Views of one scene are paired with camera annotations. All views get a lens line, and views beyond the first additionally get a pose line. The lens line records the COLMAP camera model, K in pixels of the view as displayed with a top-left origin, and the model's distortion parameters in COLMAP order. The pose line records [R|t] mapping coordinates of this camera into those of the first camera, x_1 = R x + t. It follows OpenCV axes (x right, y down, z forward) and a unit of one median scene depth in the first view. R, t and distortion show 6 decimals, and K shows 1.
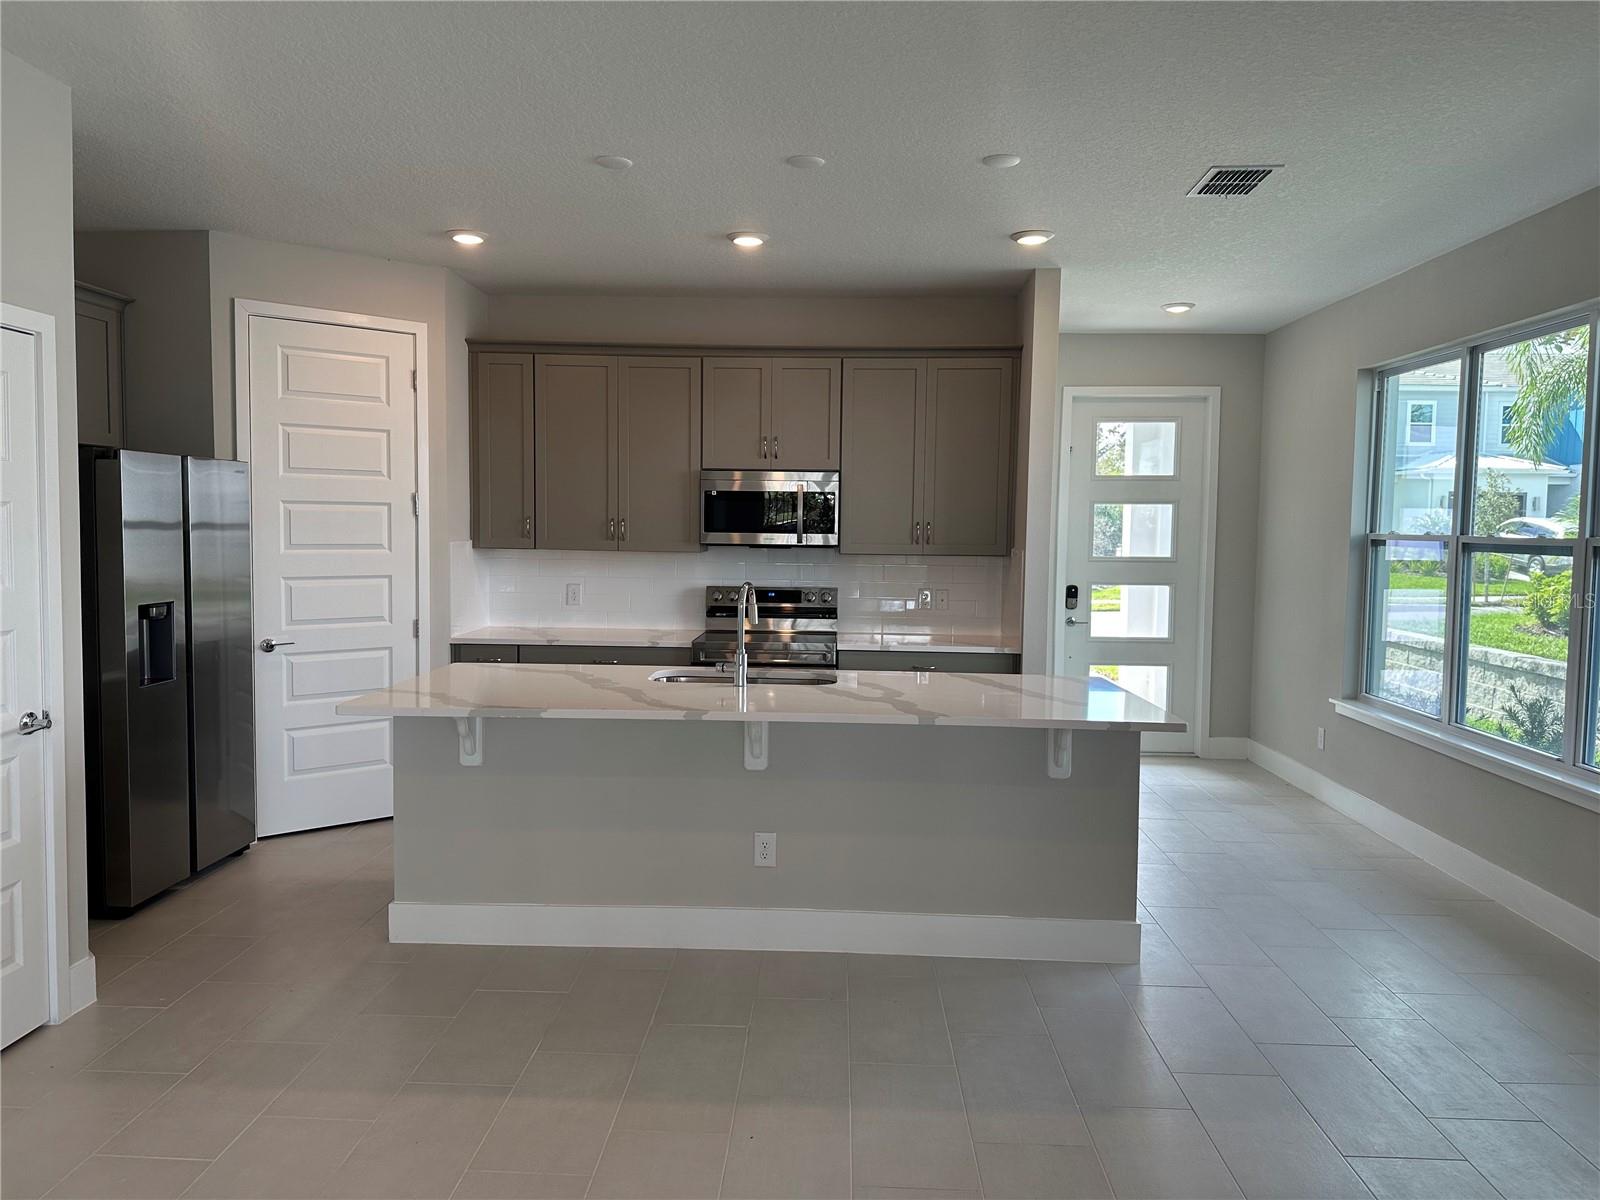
lens RADIAL K [[1115.3, 0, 791.7], [0, 1115.3, 594.8], [0, 0, 1]] dist [0.135465, -0.231890]
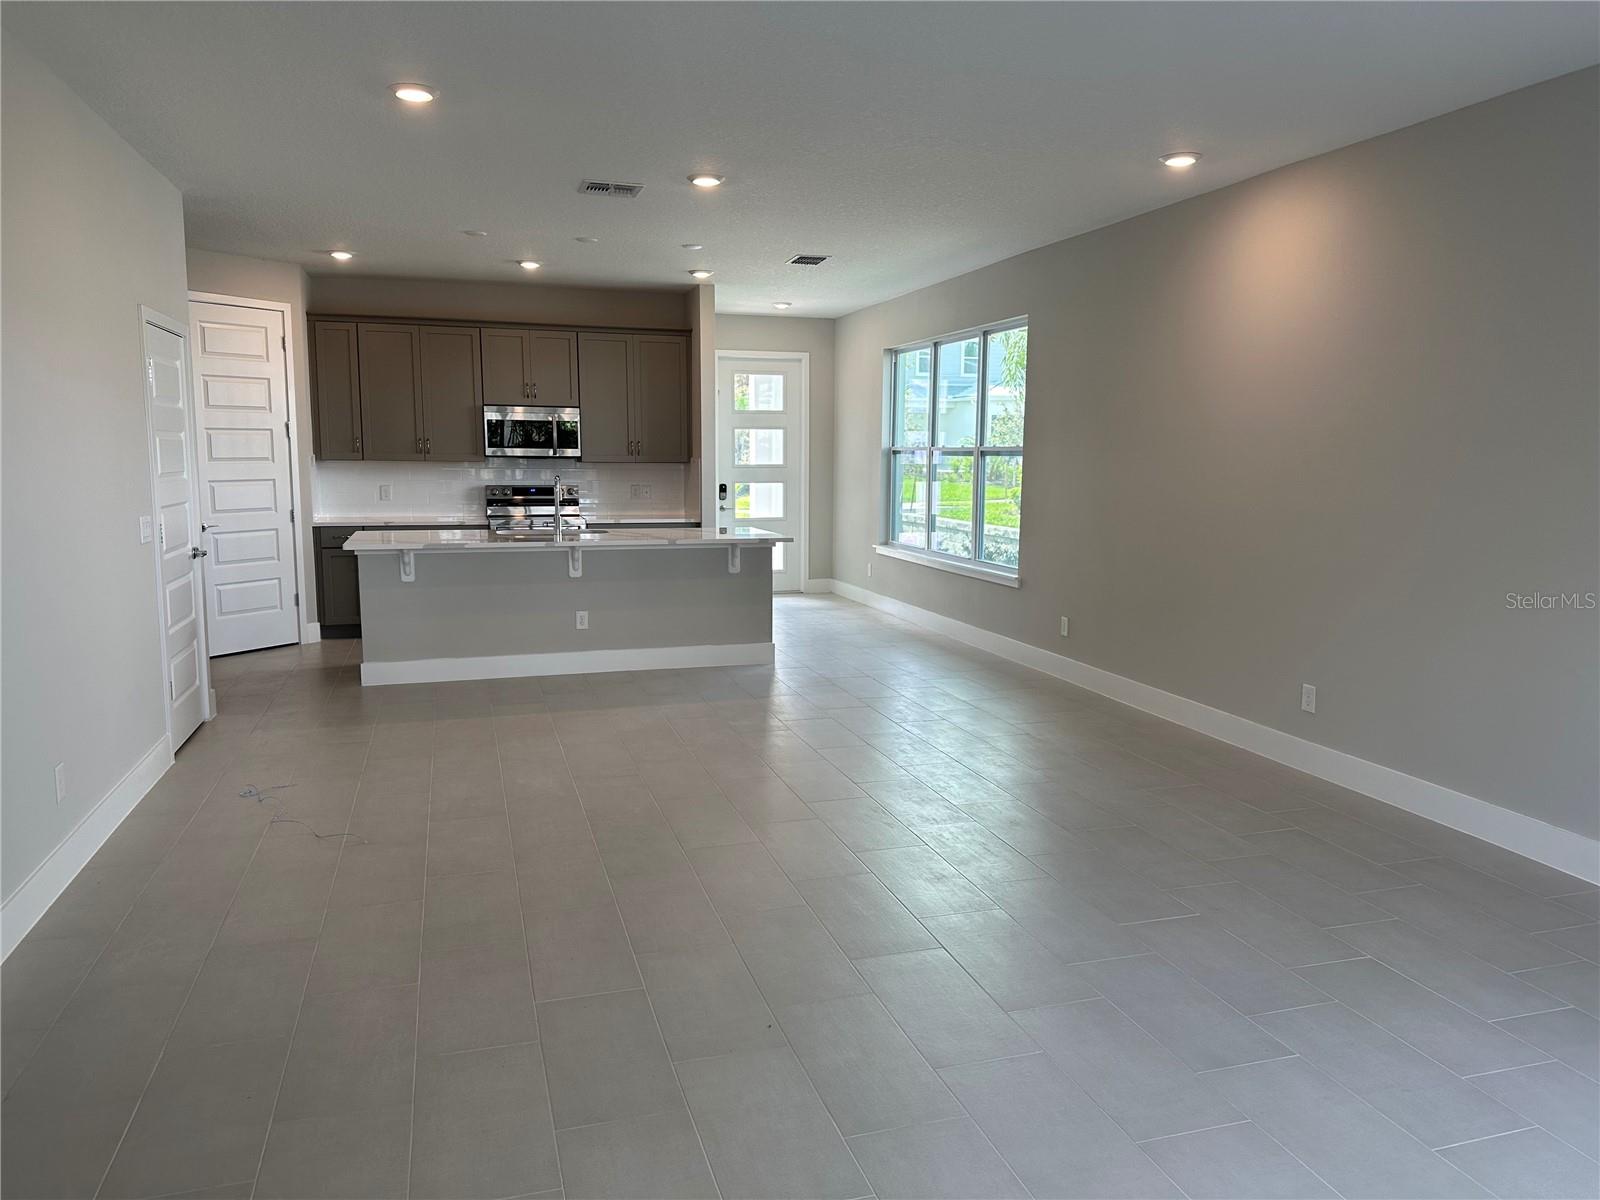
lens RADIAL K [[1115.3, 0, 791.7], [0, 1115.3, 594.8], [0, 0, 1]] dist [0.135465, -0.231890]
pose [[0.944314, -0.051575, 0.324977, -0.193216], [0.028841, 0.996812, 0.074392, 0.038394], [-0.327778, -0.060877, 0.942791, -0.555212]]
